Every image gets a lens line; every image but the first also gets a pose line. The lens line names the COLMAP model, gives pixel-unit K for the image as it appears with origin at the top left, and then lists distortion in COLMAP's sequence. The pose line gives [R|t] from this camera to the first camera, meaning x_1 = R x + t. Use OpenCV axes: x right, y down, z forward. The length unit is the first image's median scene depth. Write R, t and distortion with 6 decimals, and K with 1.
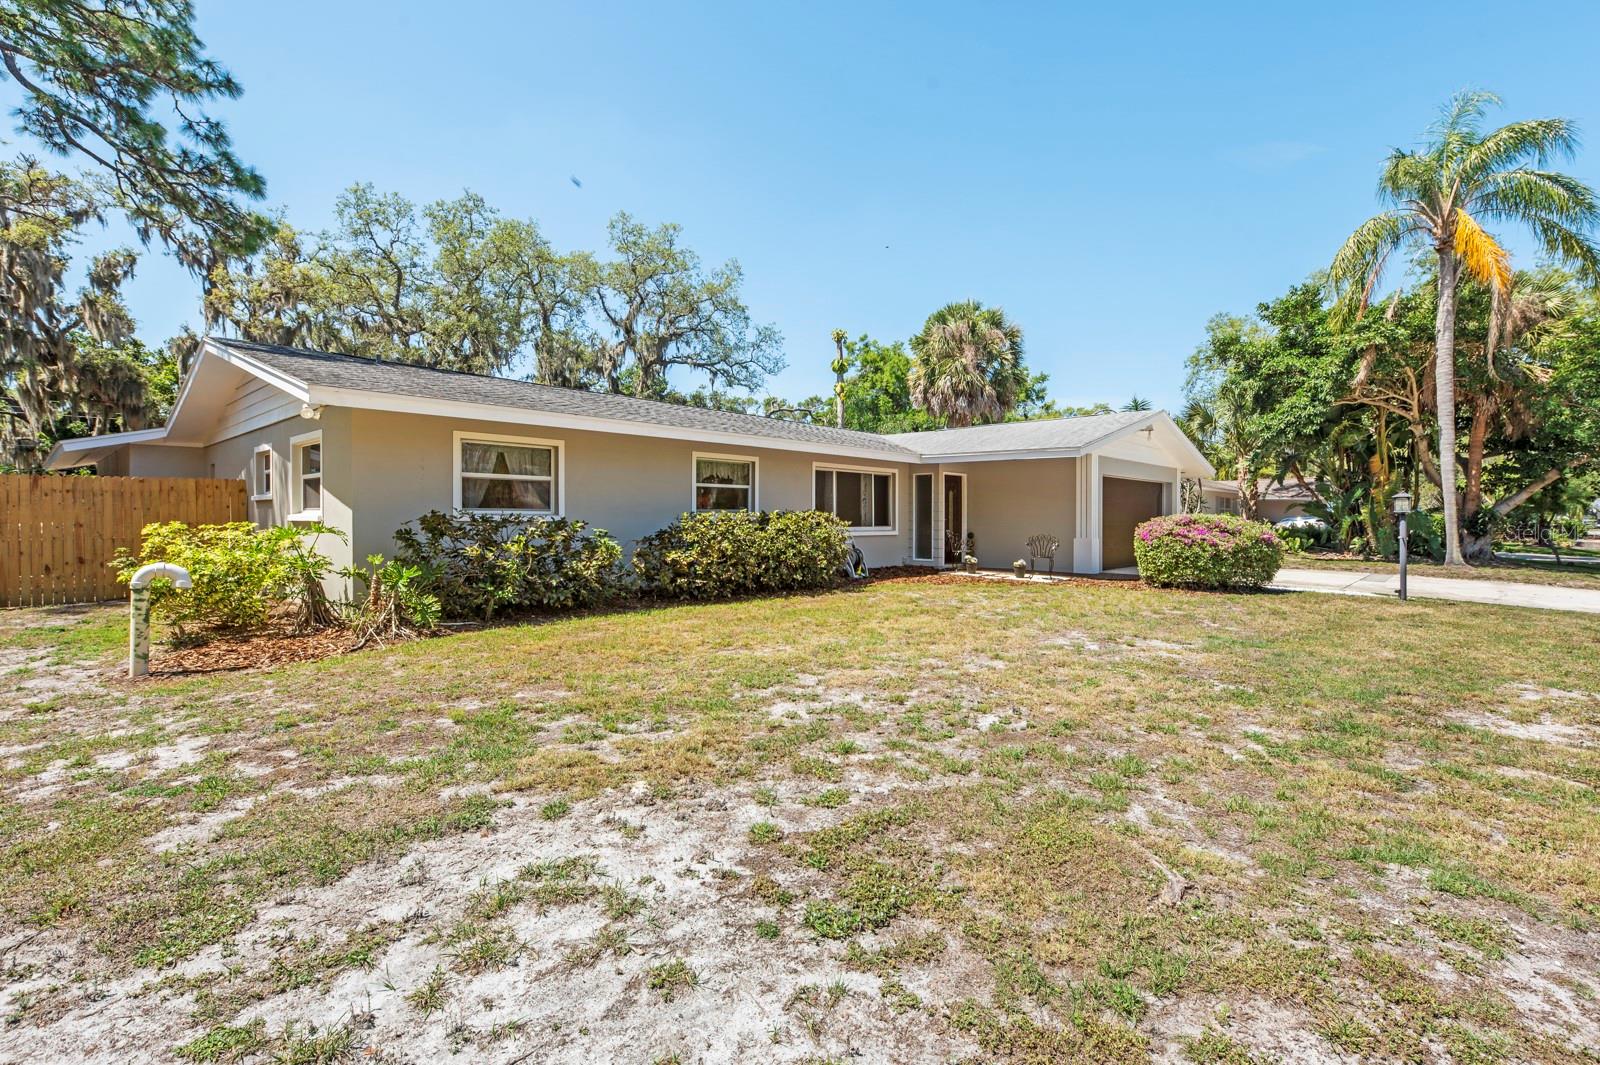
lens RADIAL K [[736.6, 0, 803.4], [0, 736.6, 528.7], [0, 0, 1]] dist [-0.002136, -0.000335]
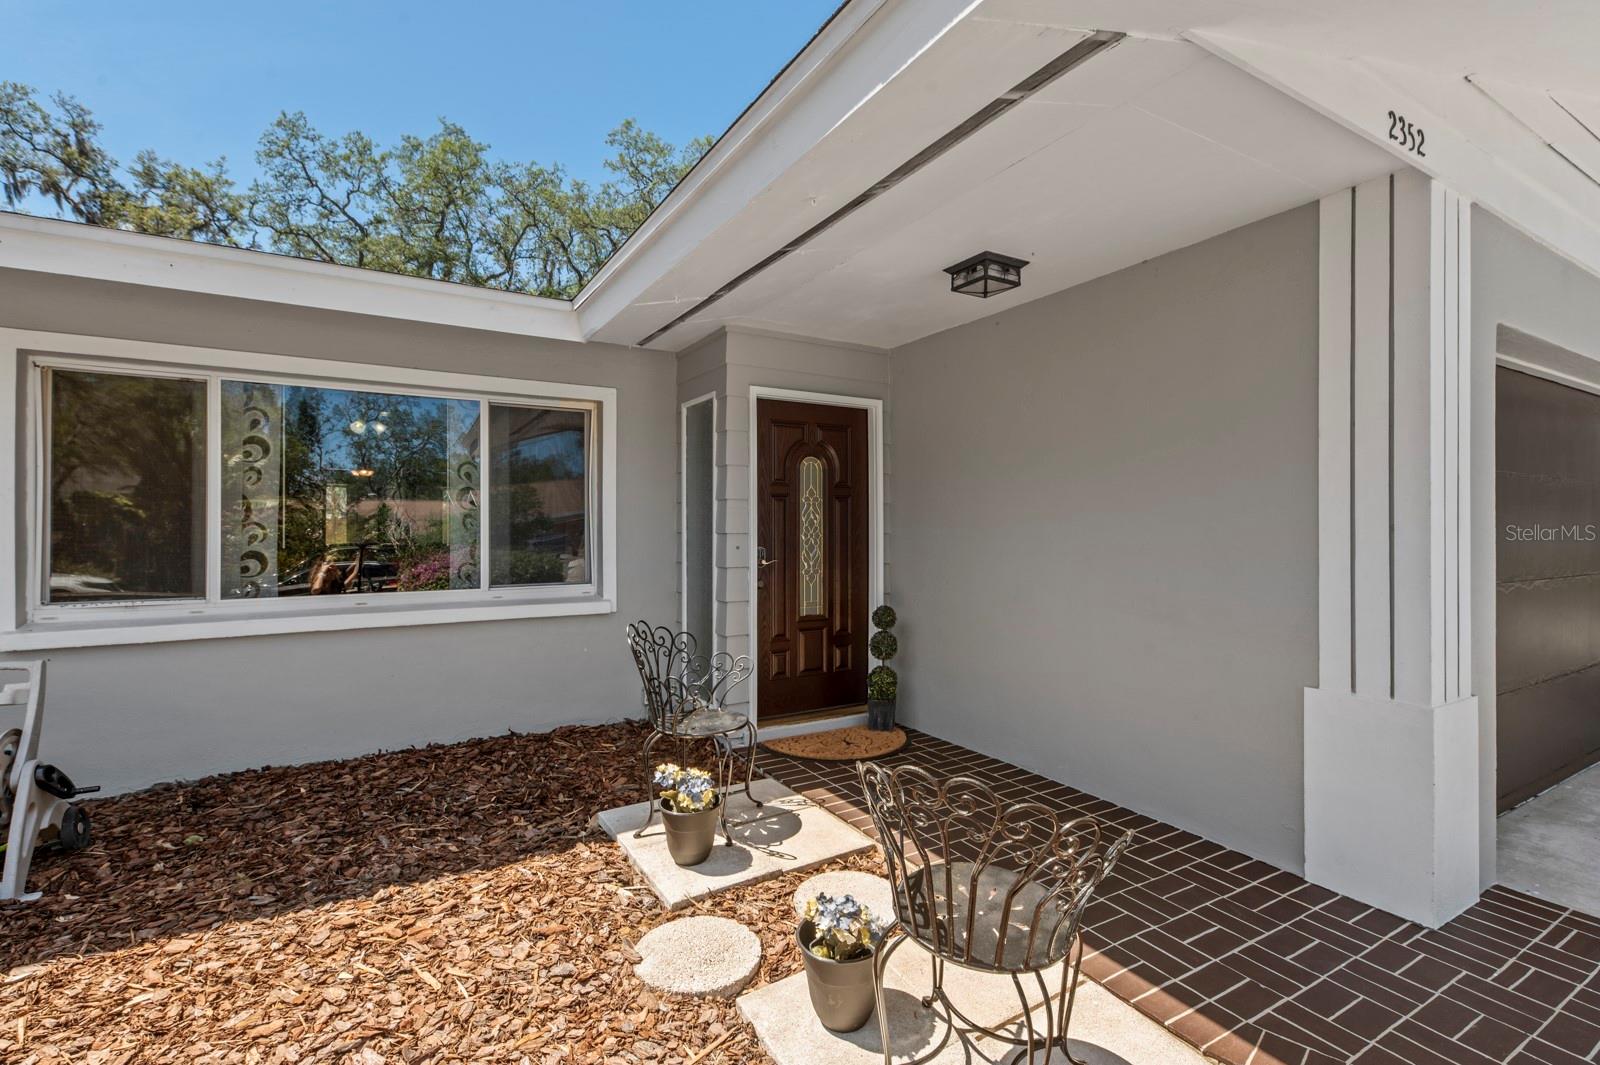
lens RADIAL K [[736.6, 0, 799.6], [0, 736.6, 532.3], [0, 0, 1]] dist [-0.002136, -0.000335]
pose [[0.957626, -0.001124, -0.288011, 0.312022], [-0.002136, 0.999937, -0.011005, -0.022618], [0.288005, 0.011153, 0.957564, 0.822100]]
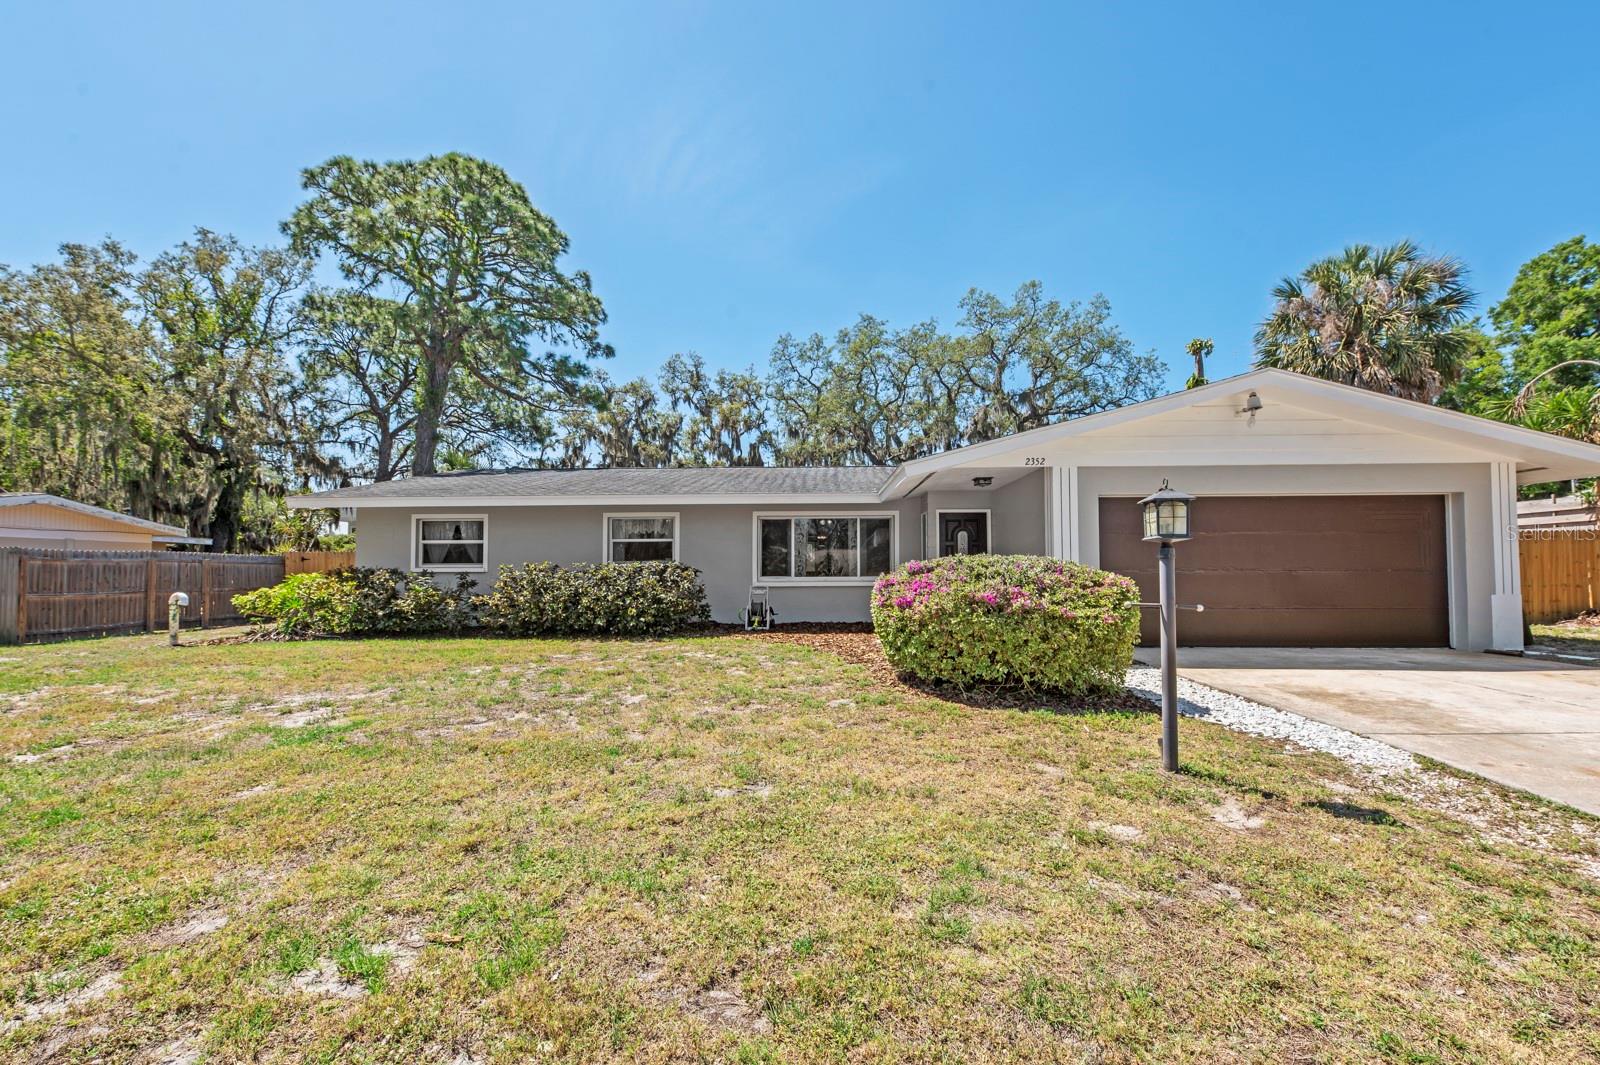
lens RADIAL K [[643.6, 0, 801.5], [0, 643.6, 546.4], [0, 0, 1]] dist [0.002574, 0.000100]
pose [[0.658658, -0.033324, -0.751705, 0.694813], [-0.003127, 0.998889, -0.047022, -0.002200], [0.752436, 0.033322, 0.657822, 0.454233]]
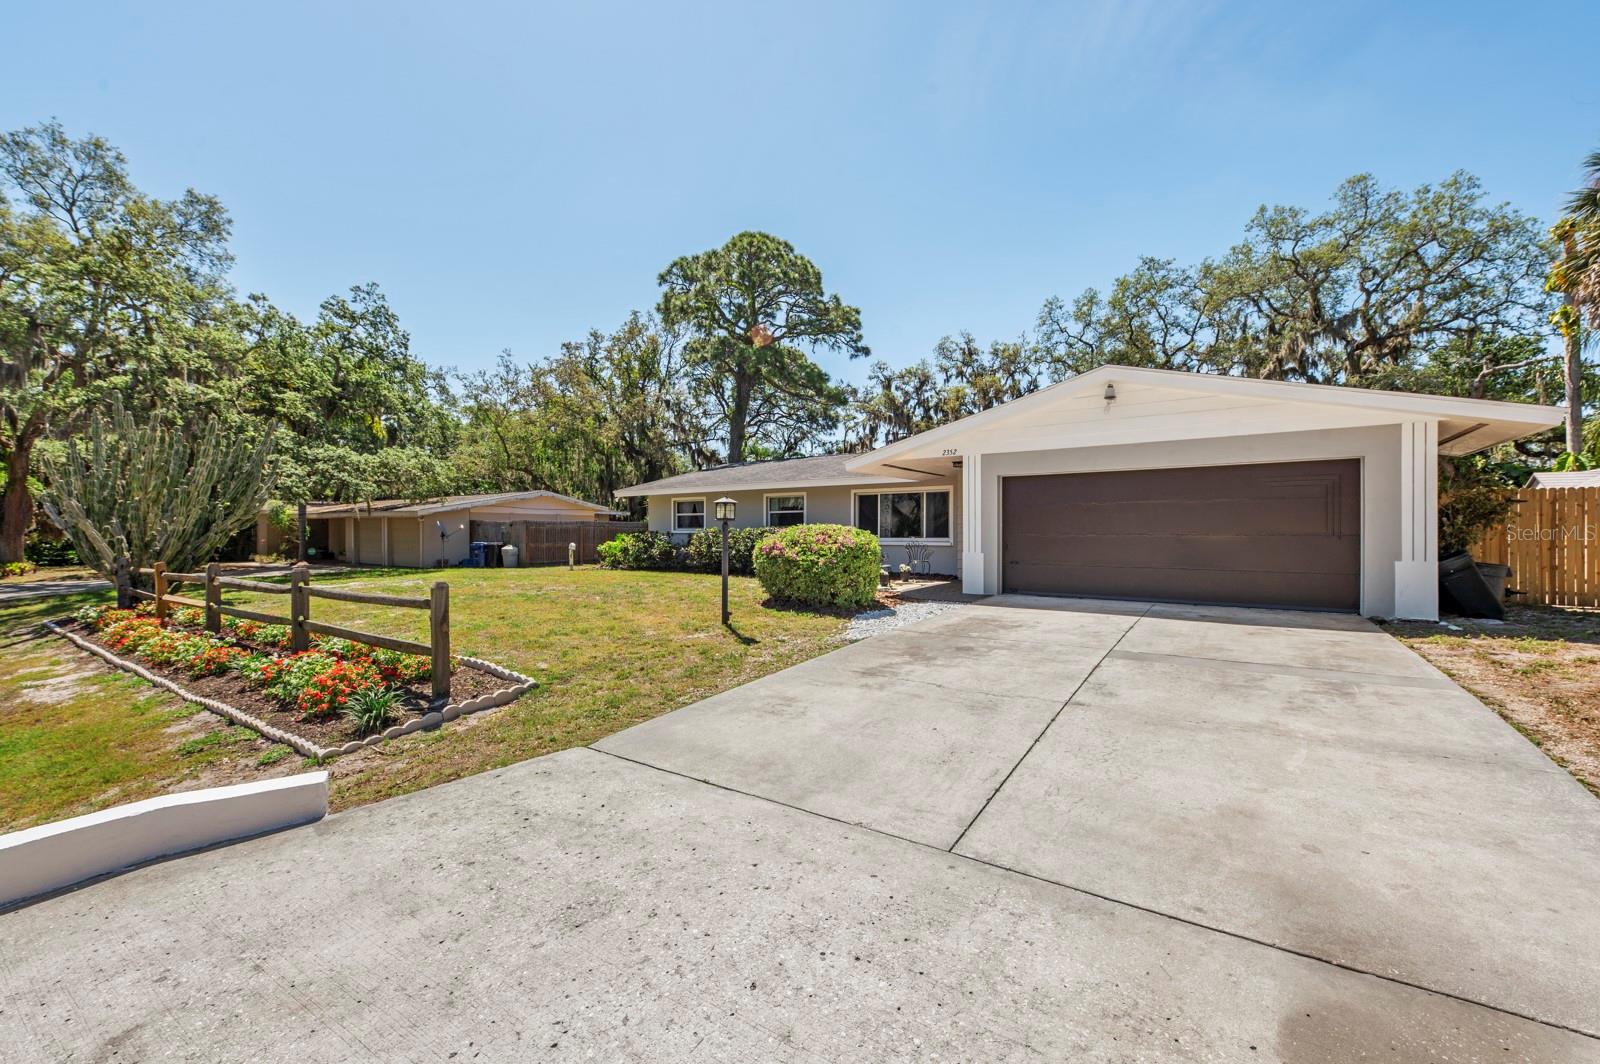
lens RADIAL K [[643.6, 0, 801.6], [0, 643.6, 530.6], [0, 0, 1]] dist [0.002574, 0.000100]
pose [[0.133849, -0.004046, -0.990993, 1.159990], [-0.008892, 0.999947, -0.005283, -0.006960], [0.990962, 0.009519, 0.133806, 0.719838]]
